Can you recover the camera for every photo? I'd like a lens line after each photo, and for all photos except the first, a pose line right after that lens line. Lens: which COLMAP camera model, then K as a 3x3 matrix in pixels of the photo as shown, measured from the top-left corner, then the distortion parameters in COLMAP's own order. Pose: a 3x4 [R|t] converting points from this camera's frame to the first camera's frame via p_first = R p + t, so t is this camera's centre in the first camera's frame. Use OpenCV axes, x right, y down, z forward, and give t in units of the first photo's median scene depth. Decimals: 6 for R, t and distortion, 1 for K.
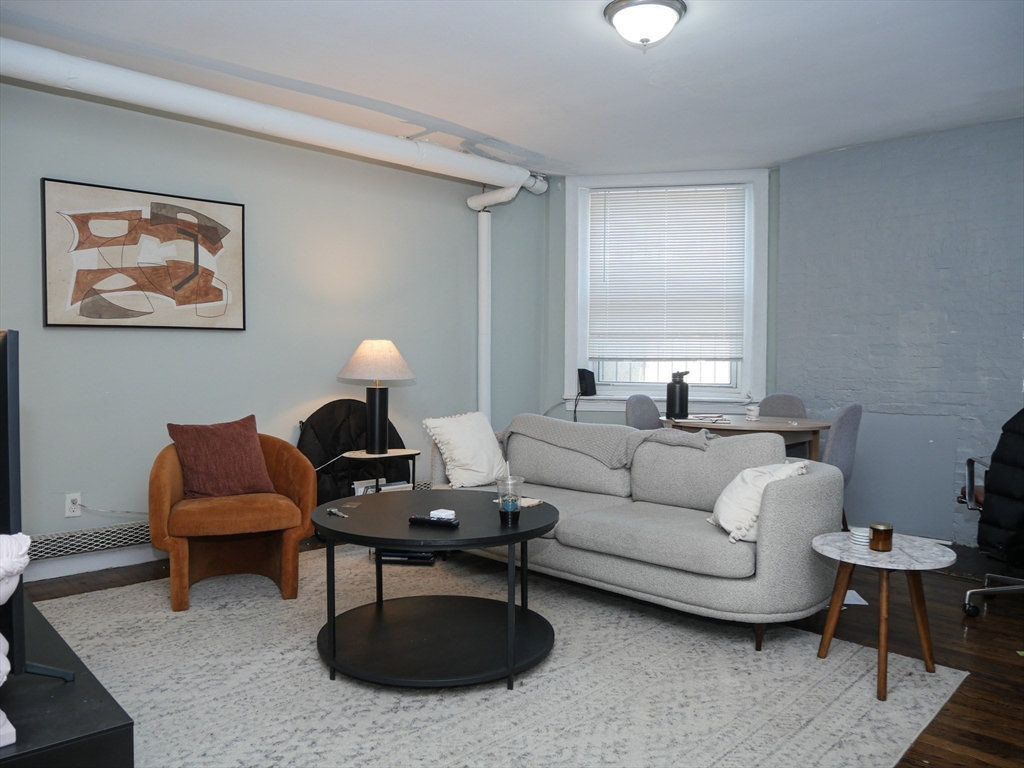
lens RADIAL K [[752.6, 0, 510.4], [0, 752.6, 381.0], [0, 0, 1]] dist [-0.076970, 0.033583]
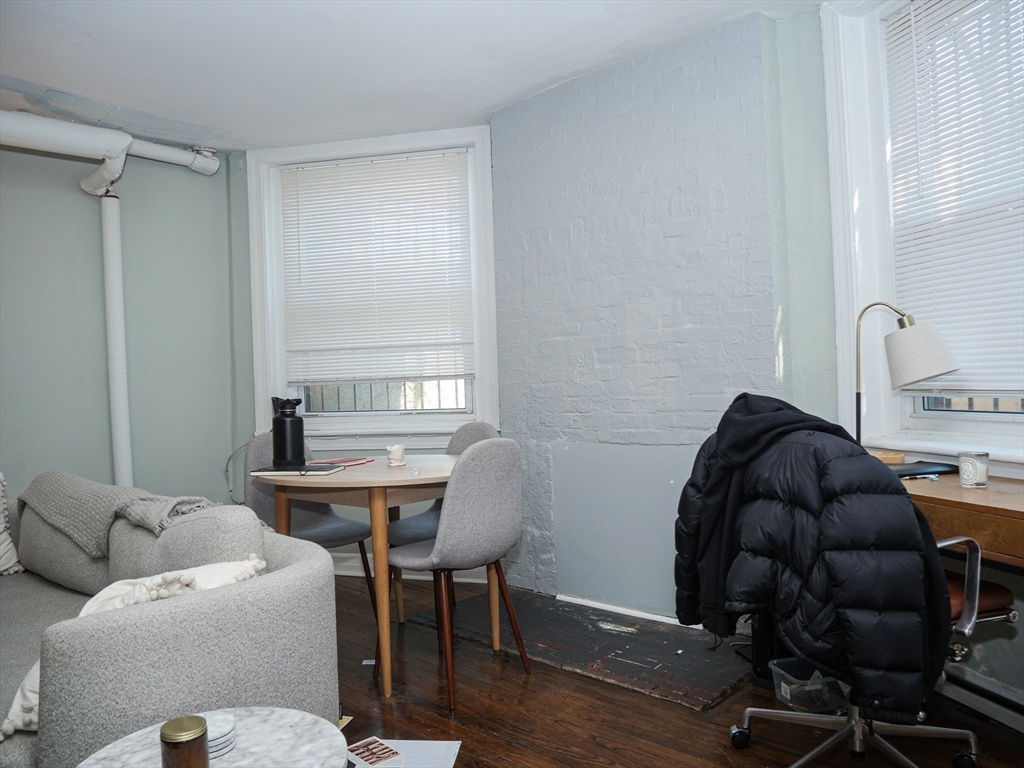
lens RADIAL K [[752.6, 0, 510.4], [0, 752.6, 381.0], [0, 0, 1]] dist [-0.076970, 0.033583]
pose [[0.998216, -0.043111, 0.041314, 0.529256], [0.044195, 0.998693, -0.025682, -0.003935], [-0.040152, 0.027462, 0.998816, 0.389535]]
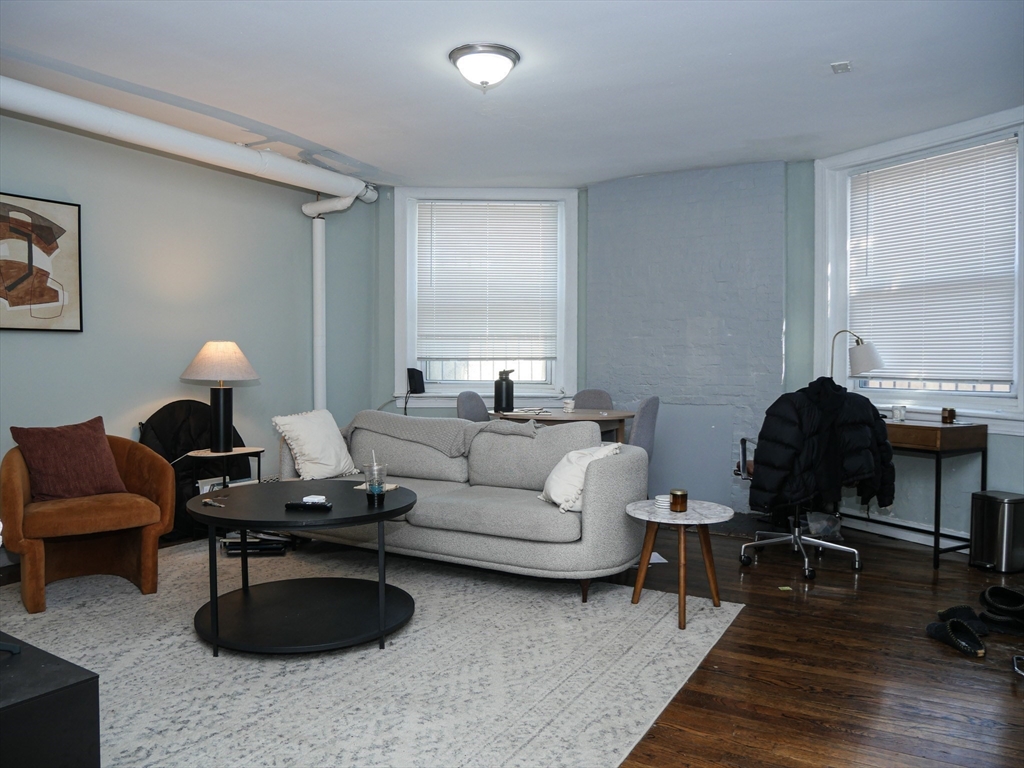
lens RADIAL K [[752.6, 0, 510.4], [0, 752.6, 381.0], [0, 0, 1]] dist [-0.076970, 0.033583]
pose [[0.967008, -0.011464, 0.254489, -0.069661], [0.011275, 0.999934, 0.002202, 0.001935], [-0.254498, 0.000739, 0.967073, -0.114266]]
